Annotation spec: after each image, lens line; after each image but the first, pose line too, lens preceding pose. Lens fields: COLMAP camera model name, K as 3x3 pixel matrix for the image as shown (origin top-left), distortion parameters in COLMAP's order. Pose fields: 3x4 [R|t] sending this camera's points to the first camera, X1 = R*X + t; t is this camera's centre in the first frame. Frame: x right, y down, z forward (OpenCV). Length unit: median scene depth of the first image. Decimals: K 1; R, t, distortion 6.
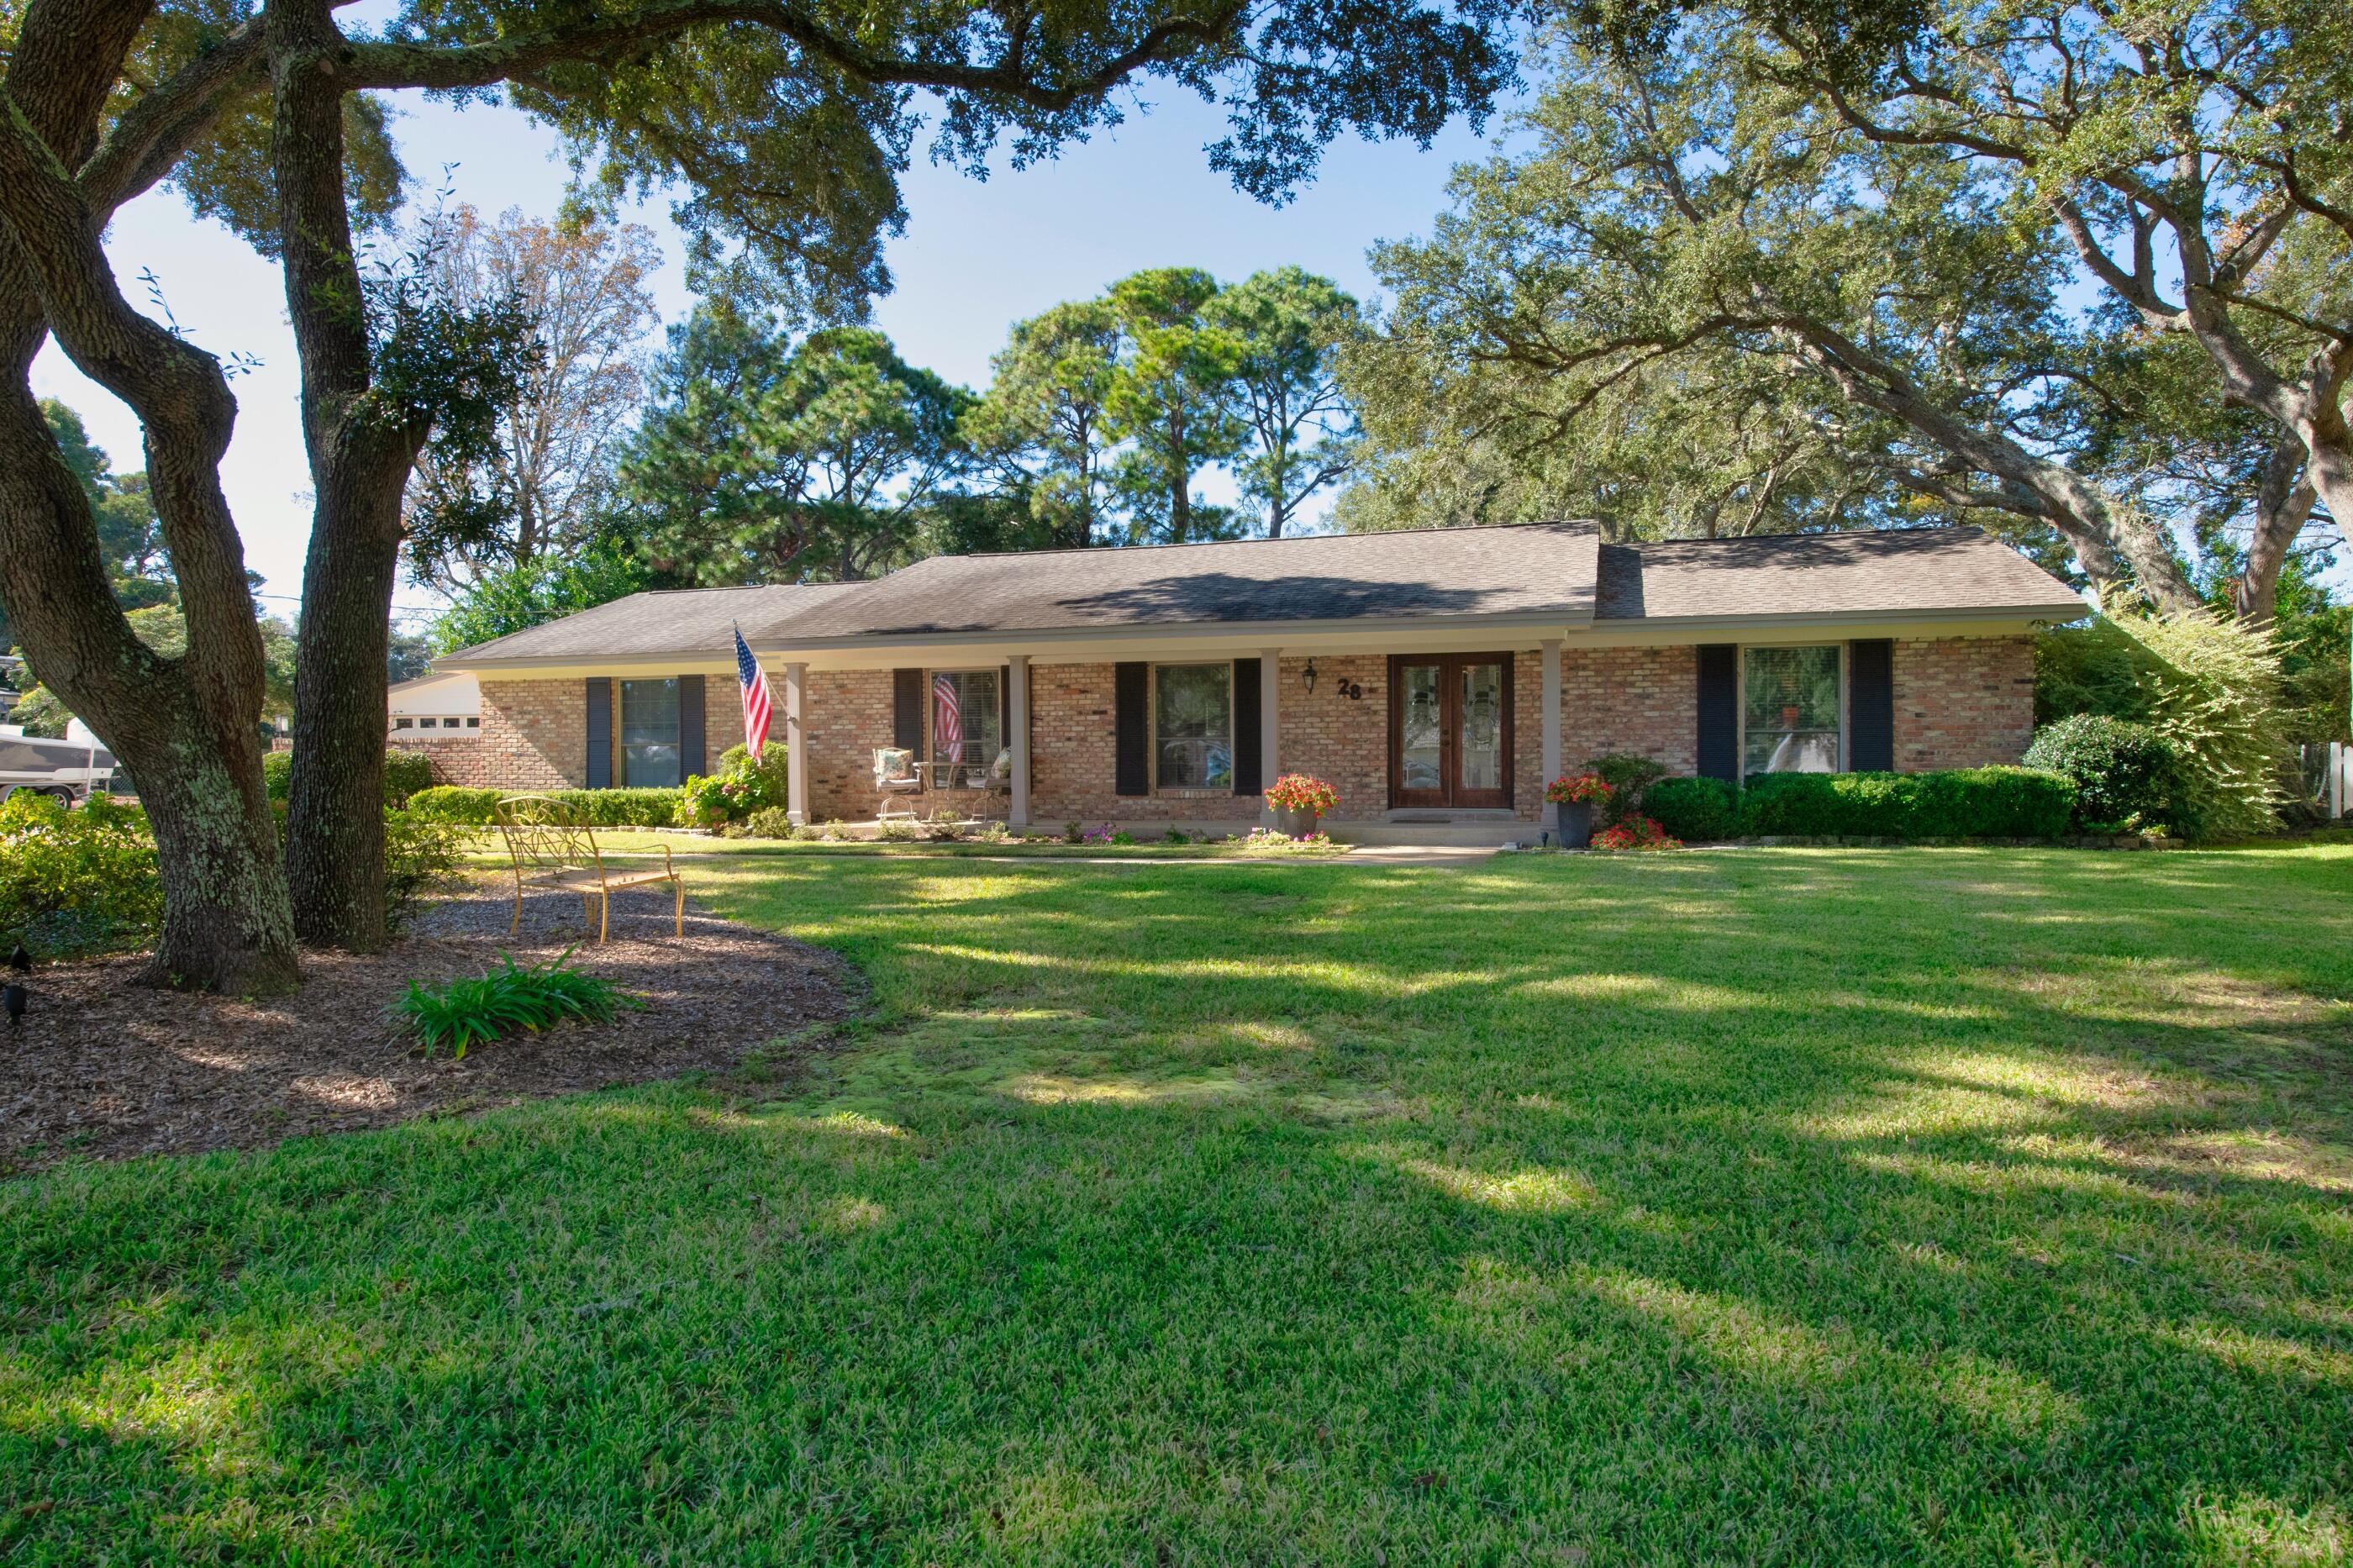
lens RADIAL K [[1471.9, 0, 1180.4], [0, 1471.9, 805.2], [0, 0, 1]] dist [-0.001841, 0.001115]
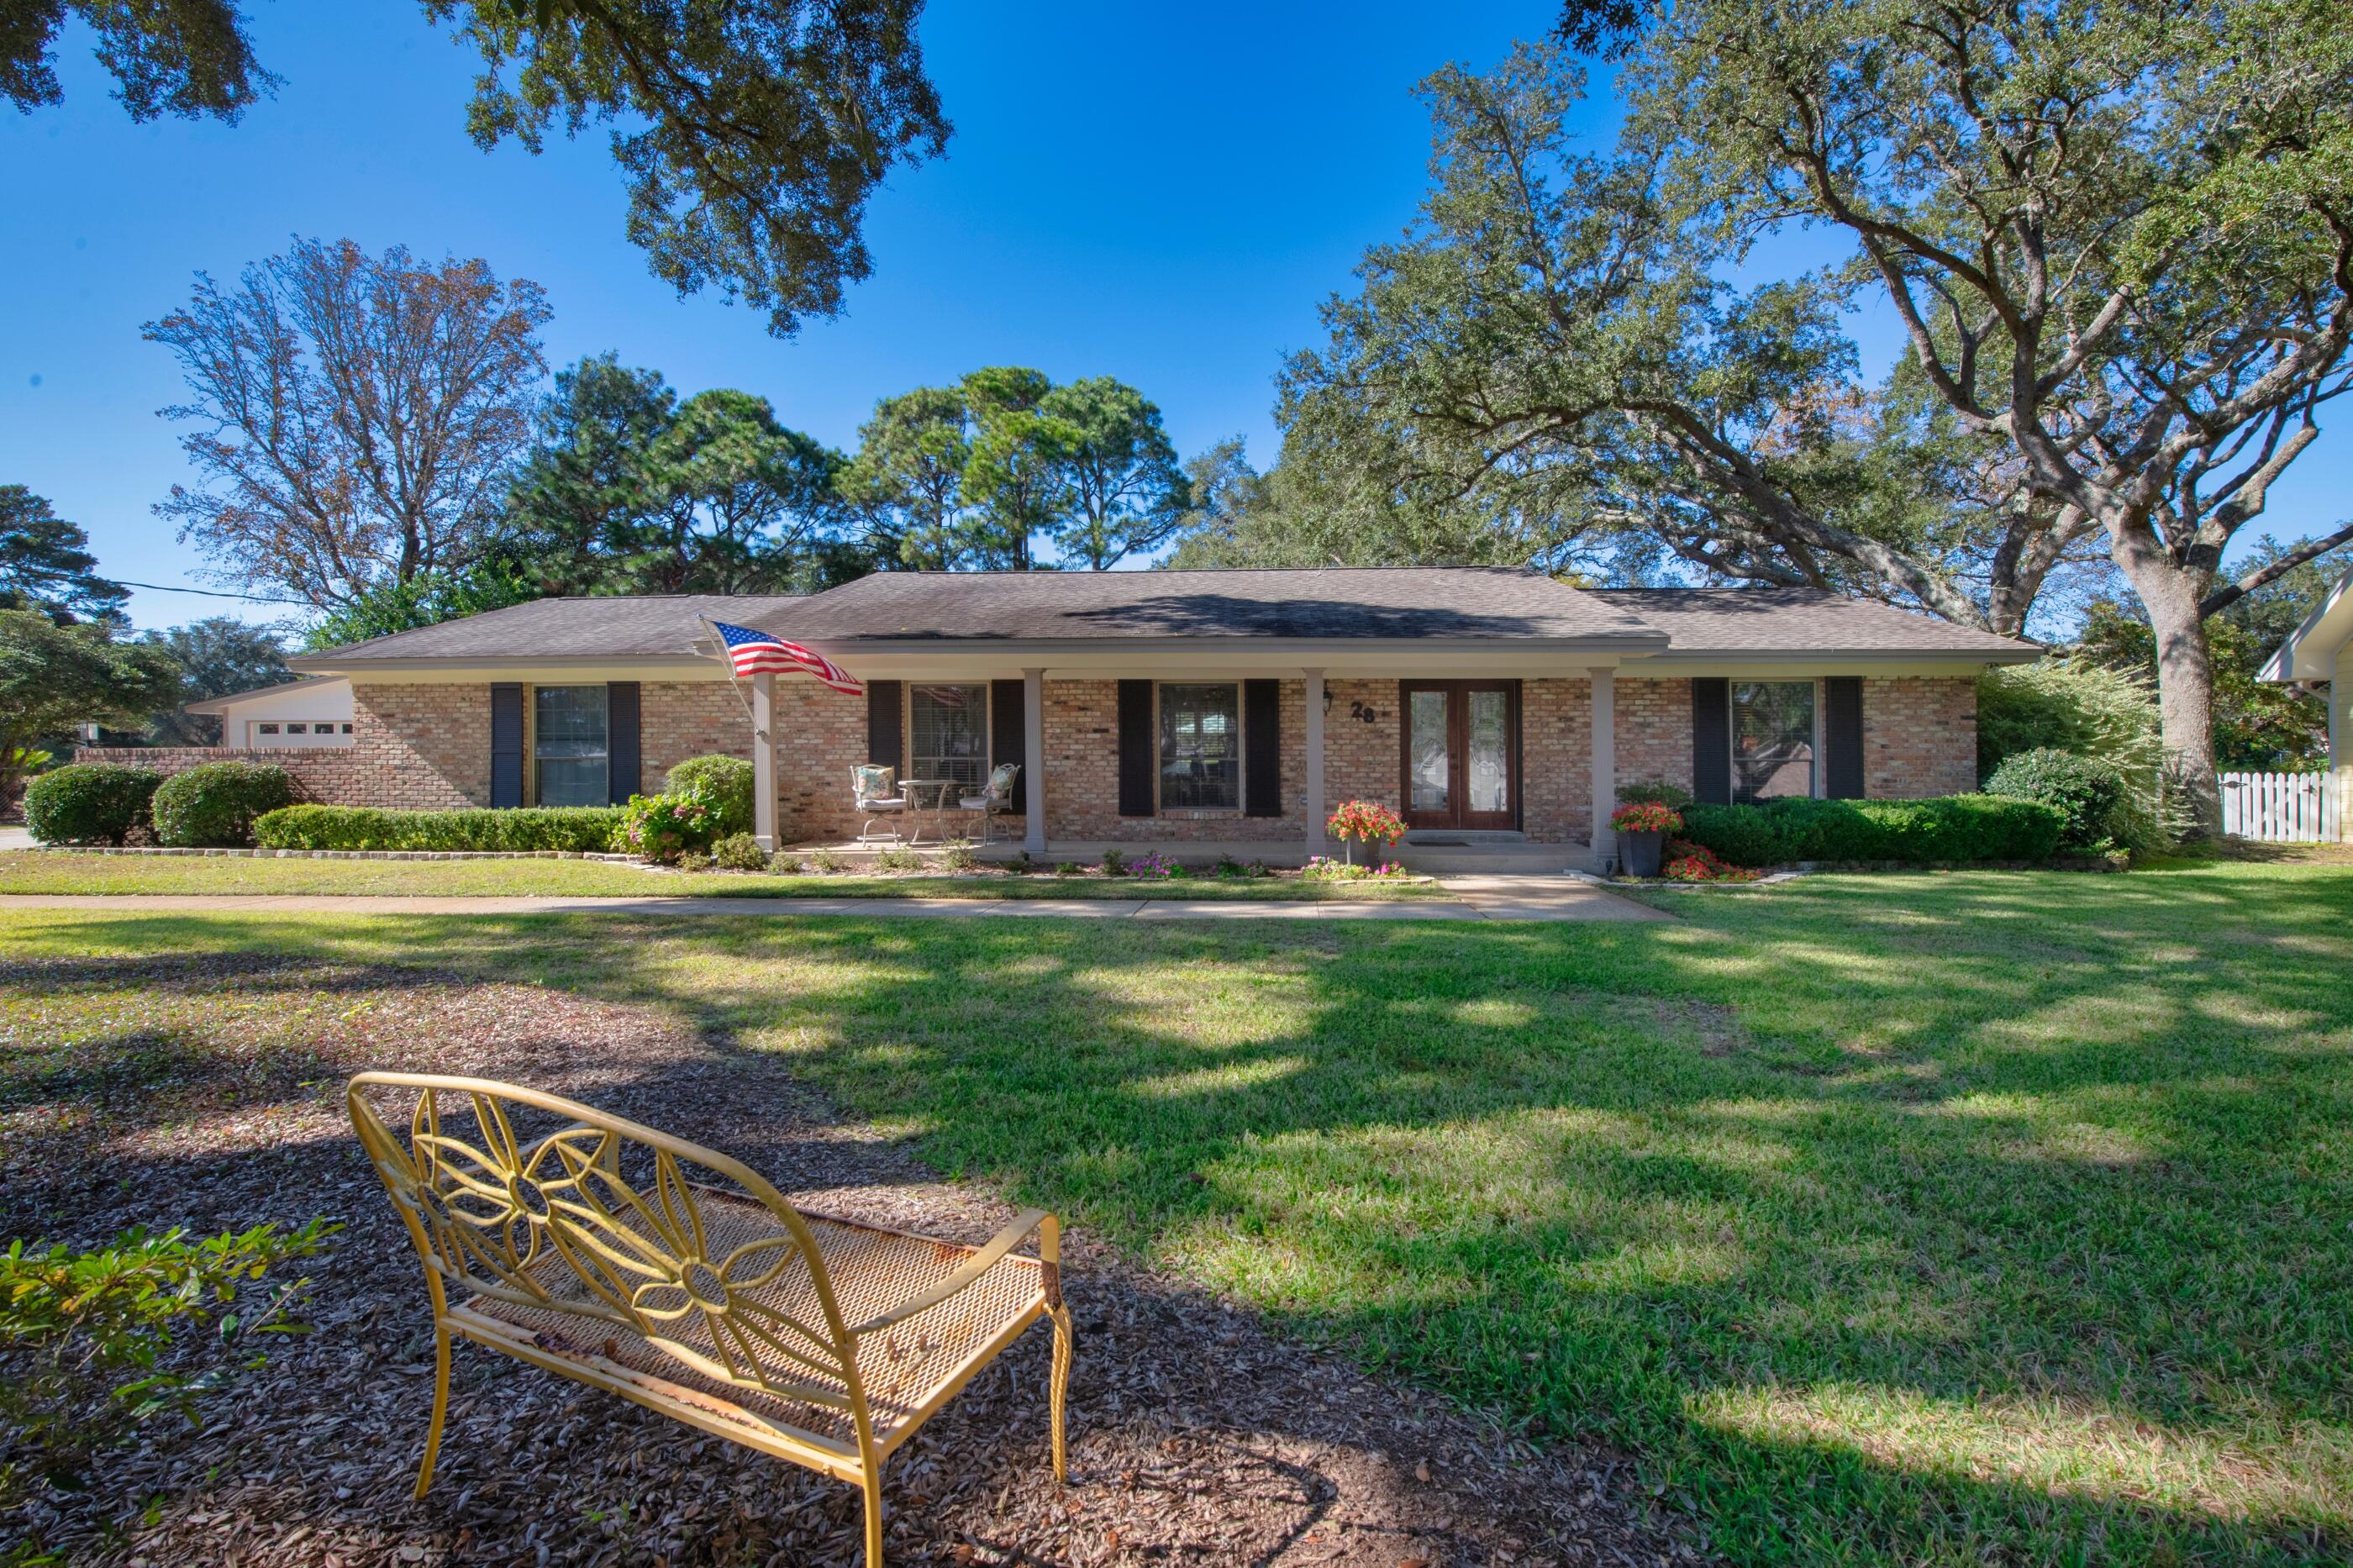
lens RADIAL K [[1002.0, 0, 1192.1], [0, 1002.0, 791.9], [0, 0, 1]] dist [-0.009778, -0.001952]
pose [[0.968850, 0.000417, 0.247650, -0.153223], [-0.000609, 1.000000, 0.000696, -0.022493], [-0.247649, -0.000825, 0.968849, 0.334080]]
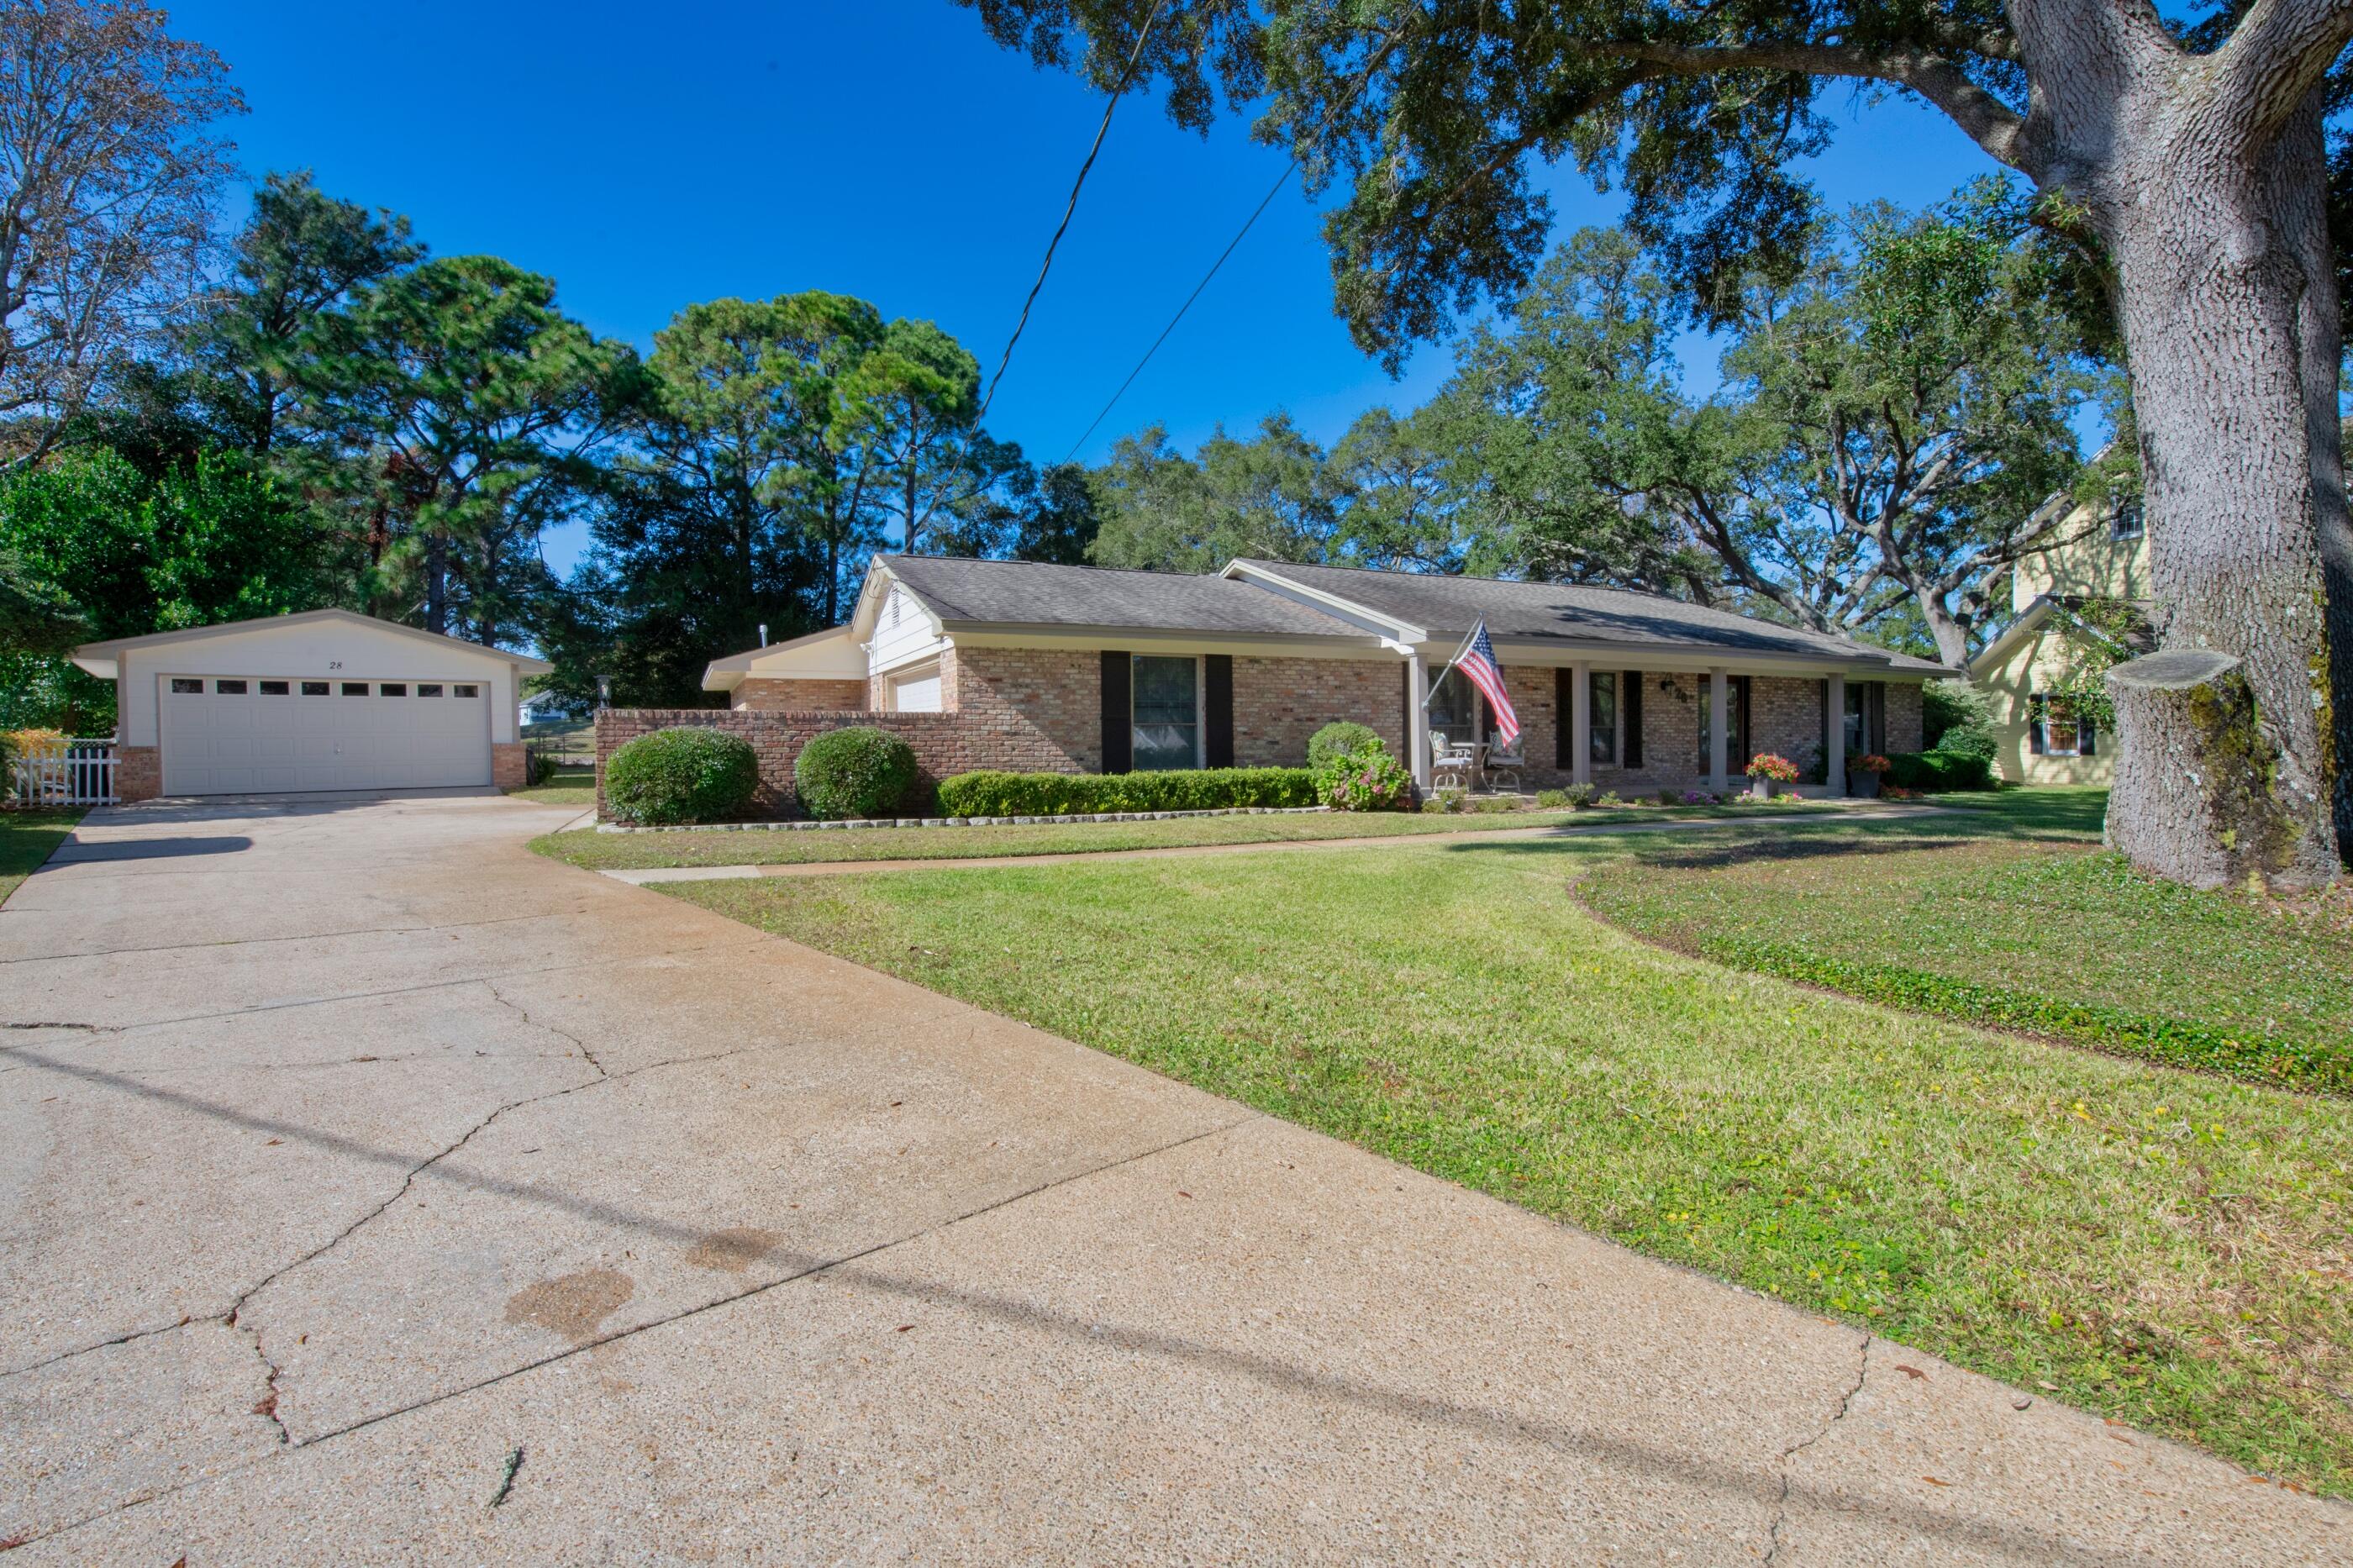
lens RADIAL K [[1100.8, 0, 1177.6], [0, 1100.8, 805.4], [0, 0, 1]] dist [-0.025812, -0.000363]
pose [[0.717067, -0.035591, 0.696095, -0.924639], [0.015479, 0.999262, 0.035146, -0.014352], [-0.696833, -0.014428, 0.717089, 0.512313]]
